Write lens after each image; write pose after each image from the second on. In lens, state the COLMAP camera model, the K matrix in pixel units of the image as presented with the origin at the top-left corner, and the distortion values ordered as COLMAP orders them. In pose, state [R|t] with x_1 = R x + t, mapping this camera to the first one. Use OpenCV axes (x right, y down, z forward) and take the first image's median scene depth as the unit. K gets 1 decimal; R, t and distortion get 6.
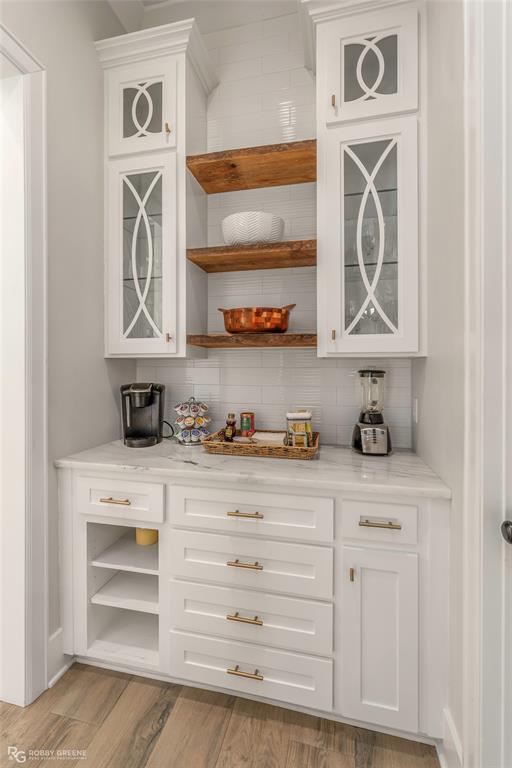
lens RADIAL K [[350.4, 0, 249.9], [0, 350.4, 366.2], [0, 0, 1]] dist [0.001634, -0.001681]
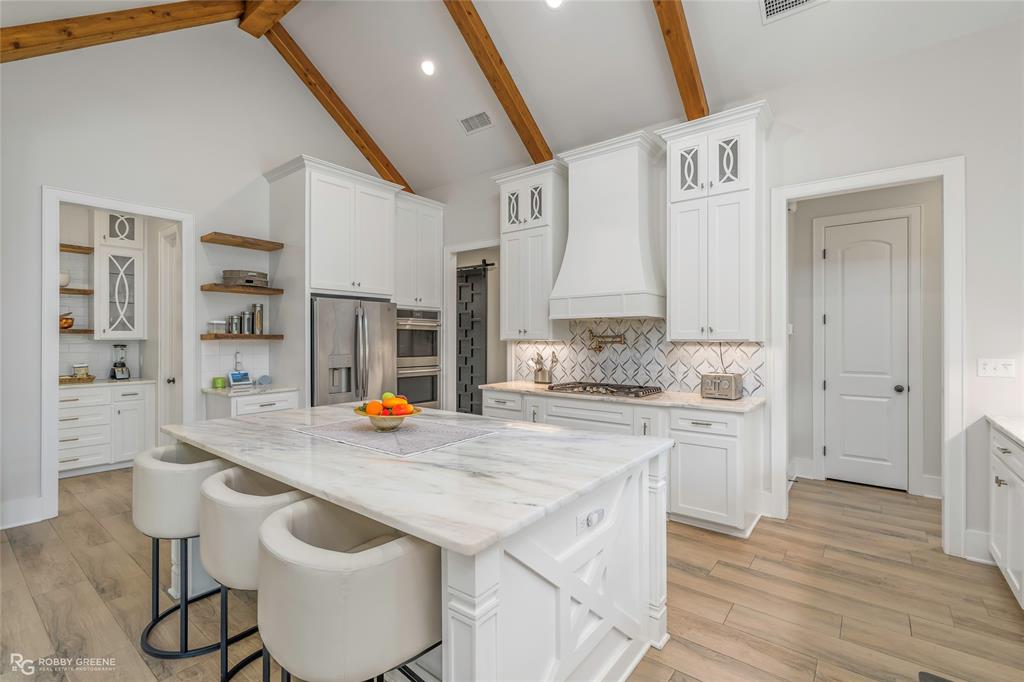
lens RADIAL K [[467.2, 0, 512.1], [0, 467.2, 336.2], [0, 0, 1]] dist [0.001634, -0.001681]
pose [[0.418116, 0.001580, 0.908392, -1.543445], [-0.000416, 0.999999, -0.001548, -0.045812], [-0.908394, 0.000269, 0.418116, -2.976898]]
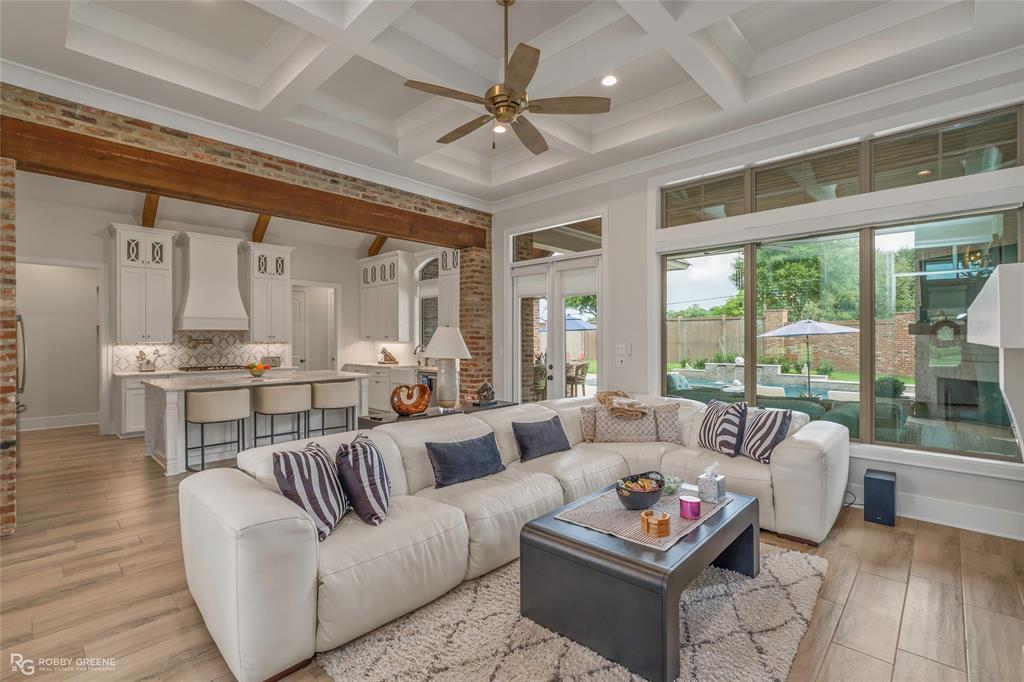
lens RADIAL K [[467.2, 0, 510.5], [0, 467.2, 341.3], [0, 0, 1]] dist [0.001634, -0.001681]
pose [[-0.863453, 0.001990, 0.504425, -4.109505], [0.003043, 0.999995, 0.001263, -0.028661], [-0.504420, 0.002626, -0.863454, 0.385623]]
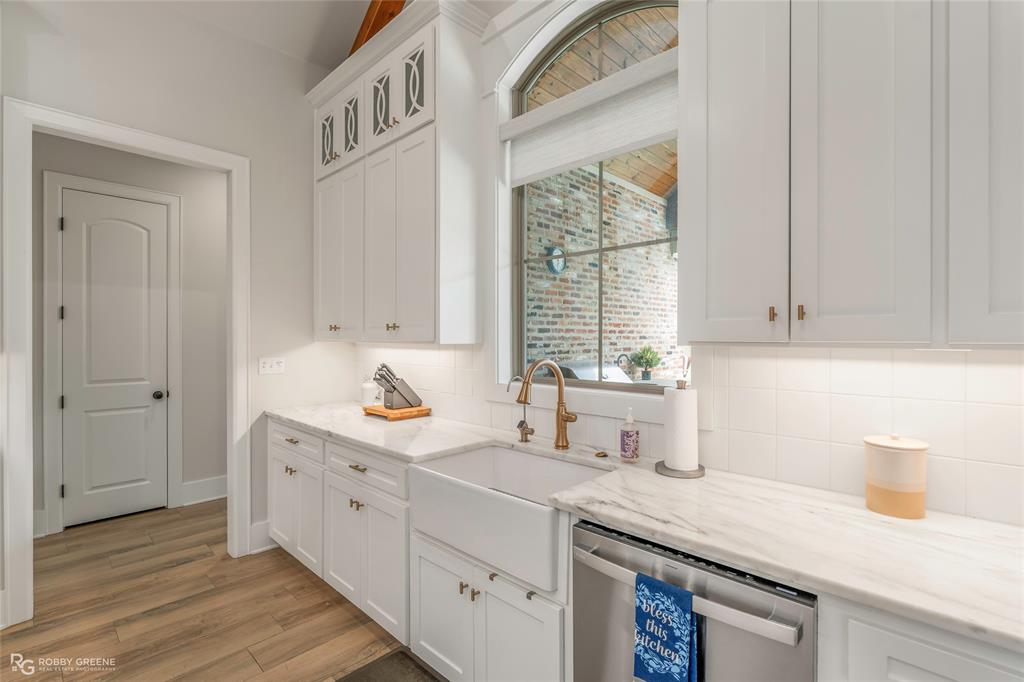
lens RADIAL K [[467.2, 0, 514.5], [0, 467.2, 342.6], [0, 0, 1]] dist [0.001634, -0.001681]
pose [[-0.860274, -0.005500, 0.509802, -0.964289], [-0.000179, 0.999945, 0.010486, -0.044144], [-0.509832, 0.008930, -0.860228, -2.746926]]
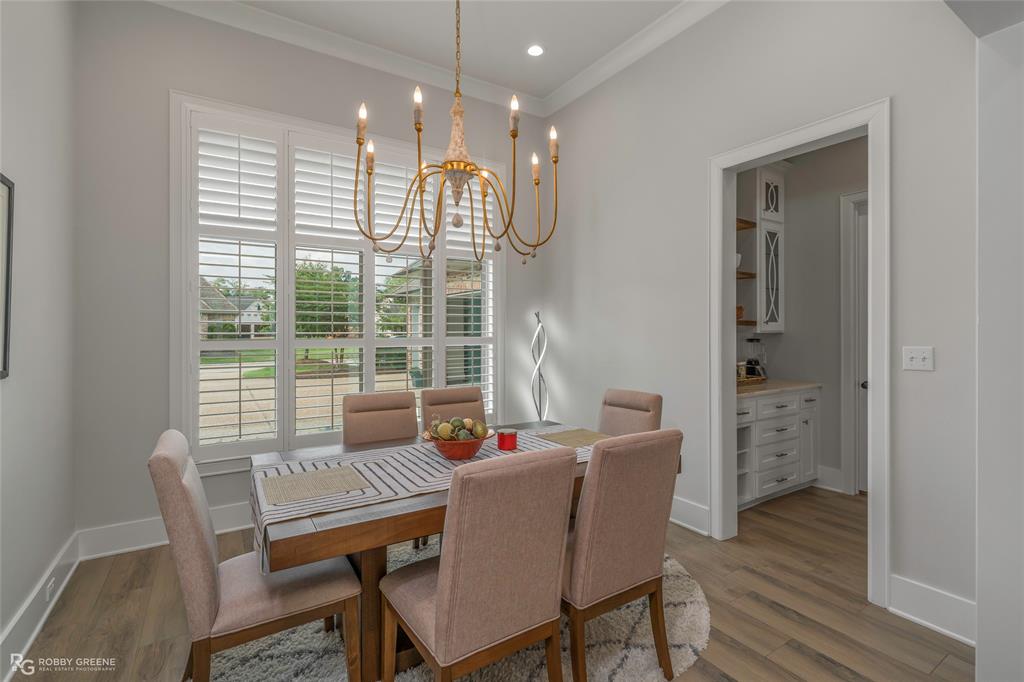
lens RADIAL K [[467.2, 0, 512.2], [0, 467.2, 332.2], [0, 0, 1]] dist [0.001634, -0.001681]
pose [[0.696755, -0.000374, 0.717309, -2.753019], [0.002508, 0.999995, -0.001915, -0.027716], [-0.717304, 0.003133, 0.696753, 0.155119]]
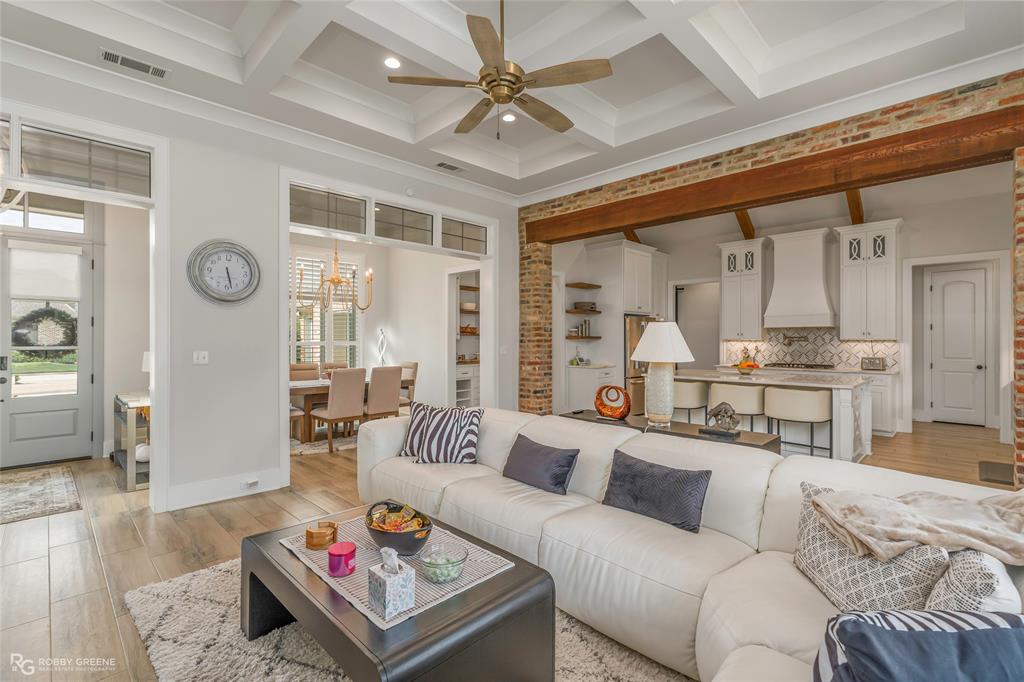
lens RADIAL K [[467.2, 0, 510.3], [0, 467.2, 336.2], [0, 0, 1]] dist [0.001634, -0.001681]
pose [[0.526784, 0.004149, 0.849989, -4.638141], [-0.000631, 0.999990, -0.004490, -0.034791], [-0.849999, 0.001829, 0.526781, -2.340817]]
